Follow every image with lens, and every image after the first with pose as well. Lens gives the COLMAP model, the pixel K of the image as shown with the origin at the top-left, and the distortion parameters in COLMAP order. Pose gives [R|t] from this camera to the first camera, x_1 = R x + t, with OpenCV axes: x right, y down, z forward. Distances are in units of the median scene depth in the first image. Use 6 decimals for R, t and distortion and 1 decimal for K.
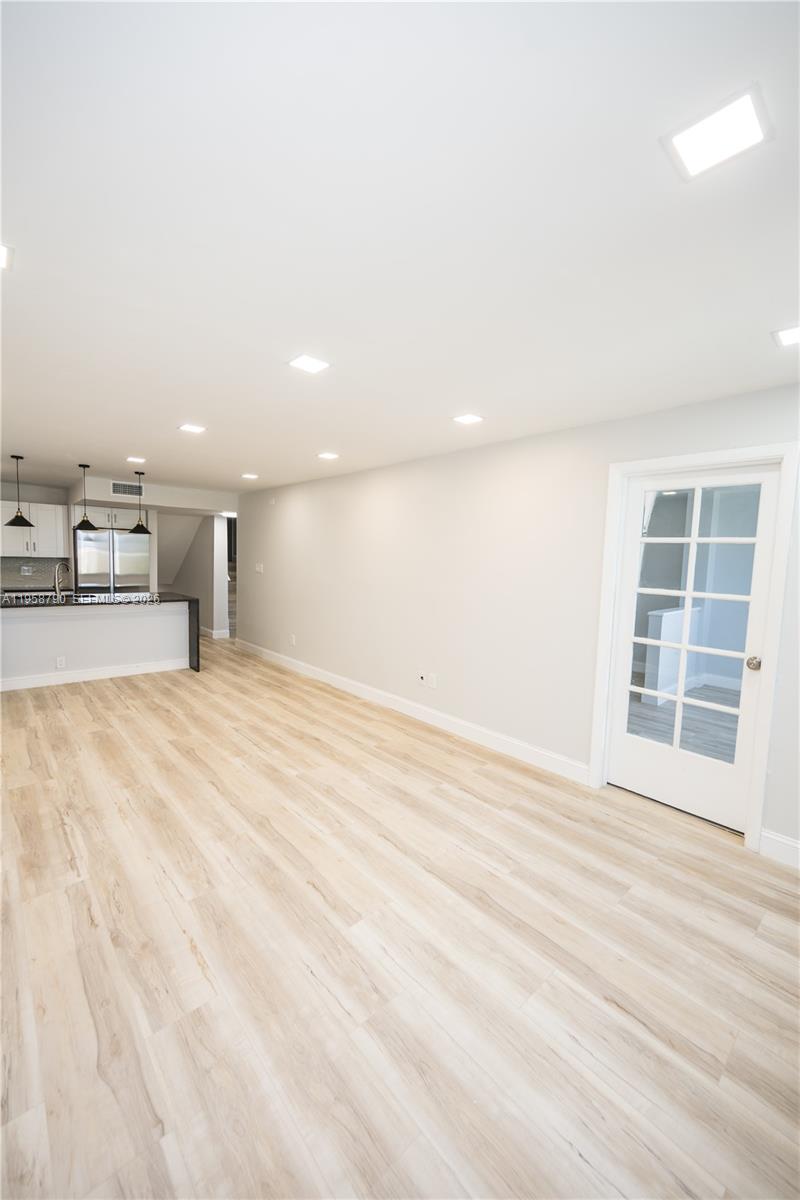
lens RADIAL K [[461.3, 0, 407.8], [0, 461.3, 595.1], [0, 0, 1]] dist [0.003594, 0.000277]
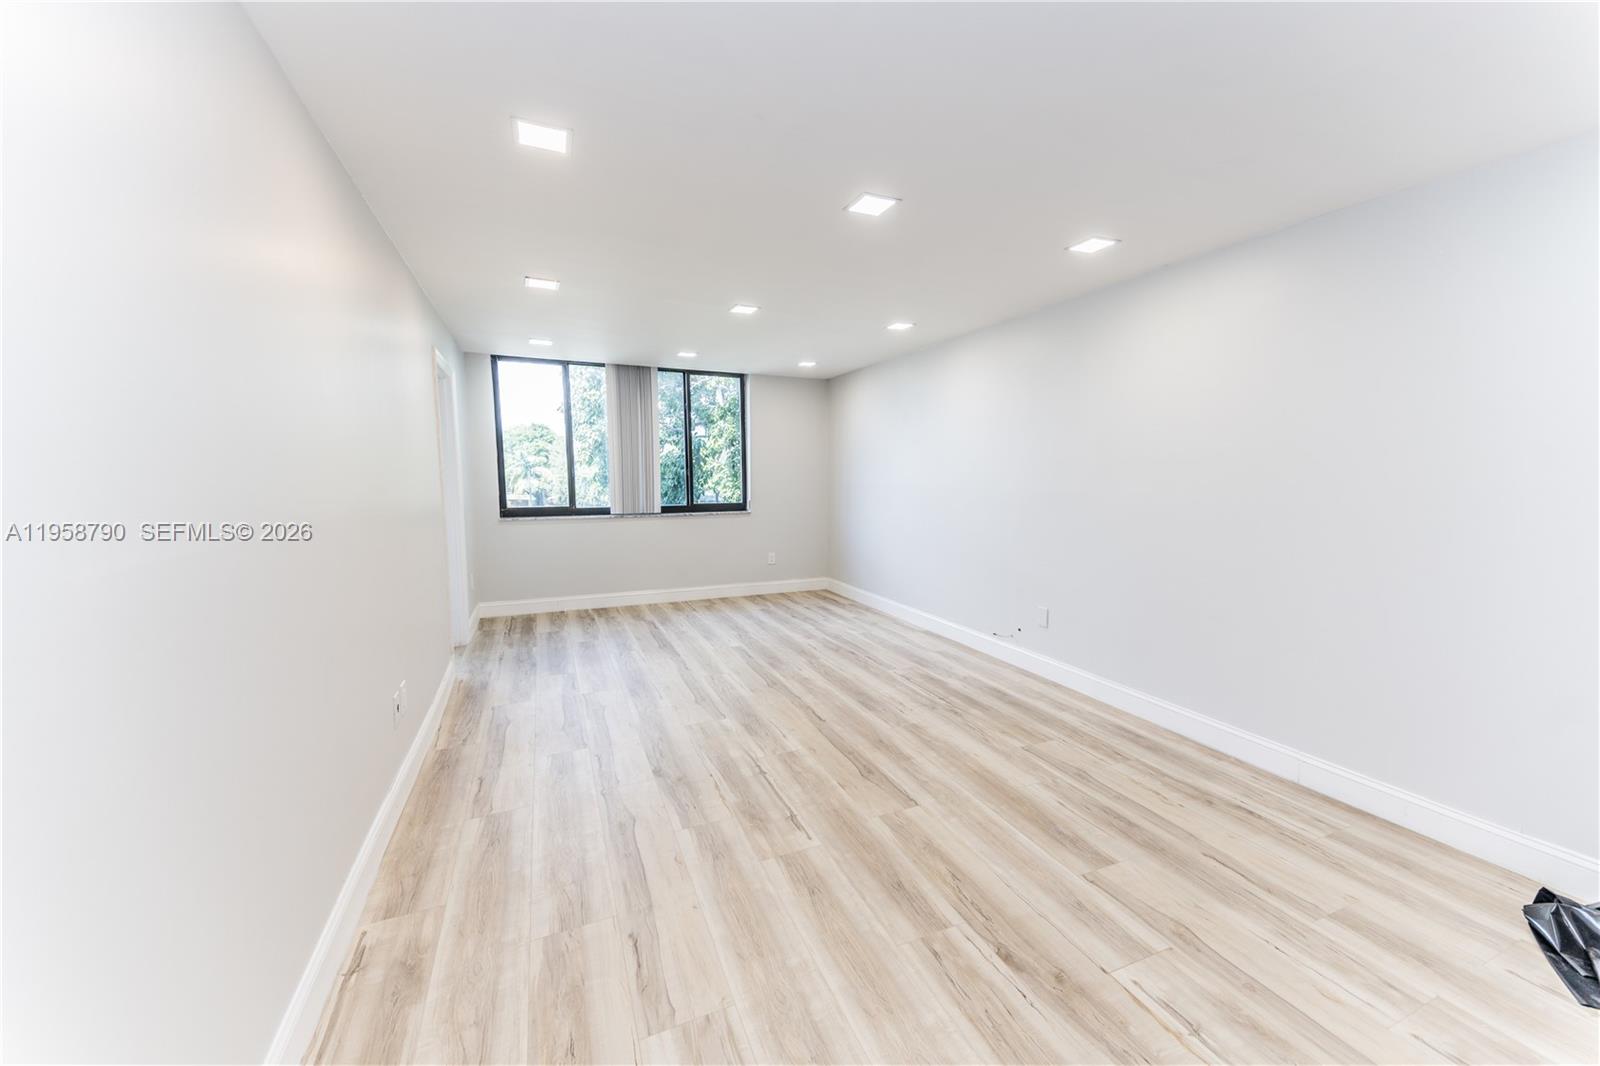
lens RADIAL K [[615.1, 0, 800.0], [0, 615.1, 533.0], [0, 0, 1]] dist [0.003594, 0.000277]
pose [[-0.939462, -0.062788, 0.336851, -0.747925], [-0.000740, 0.983438, 0.181244, -0.131284], [-0.342652, 0.170023, -0.923949, 2.003674]]
